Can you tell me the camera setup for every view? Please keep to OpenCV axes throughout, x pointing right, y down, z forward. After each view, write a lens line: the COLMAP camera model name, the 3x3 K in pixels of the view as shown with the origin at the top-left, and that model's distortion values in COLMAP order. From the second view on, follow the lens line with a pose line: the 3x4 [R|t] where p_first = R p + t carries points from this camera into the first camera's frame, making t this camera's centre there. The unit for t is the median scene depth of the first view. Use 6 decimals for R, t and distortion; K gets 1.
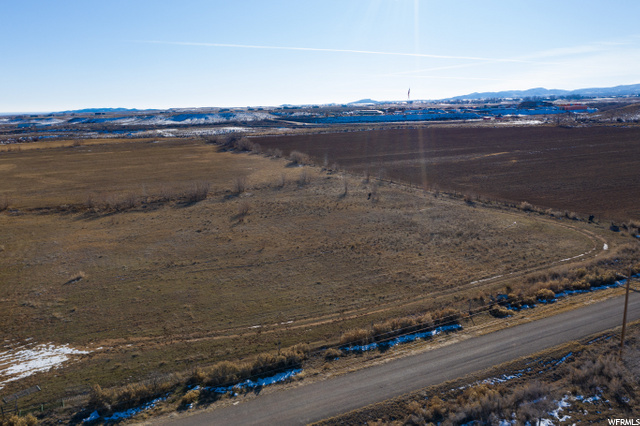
lens RADIAL K [[508.2, 0, 320.0], [0, 508.2, 213.0], [0, 0, 1]] dist [-0.010786, -0.005898]
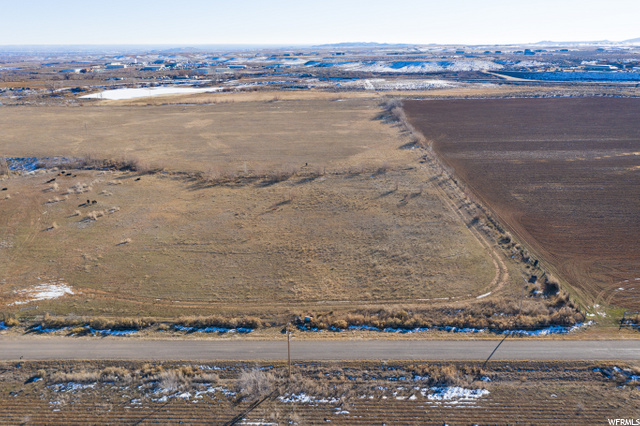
lens RADIAL K [[508.2, 0, 320.0], [0, 508.2, 213.0], [0, 0, 1]] dist [-0.010786, -0.005898]
pose [[0.889615, 0.155258, -0.429511, 0.758940], [-0.101628, 0.984161, 0.145256, -0.262642], [0.445261, -0.085572, 0.891303, -0.167950]]
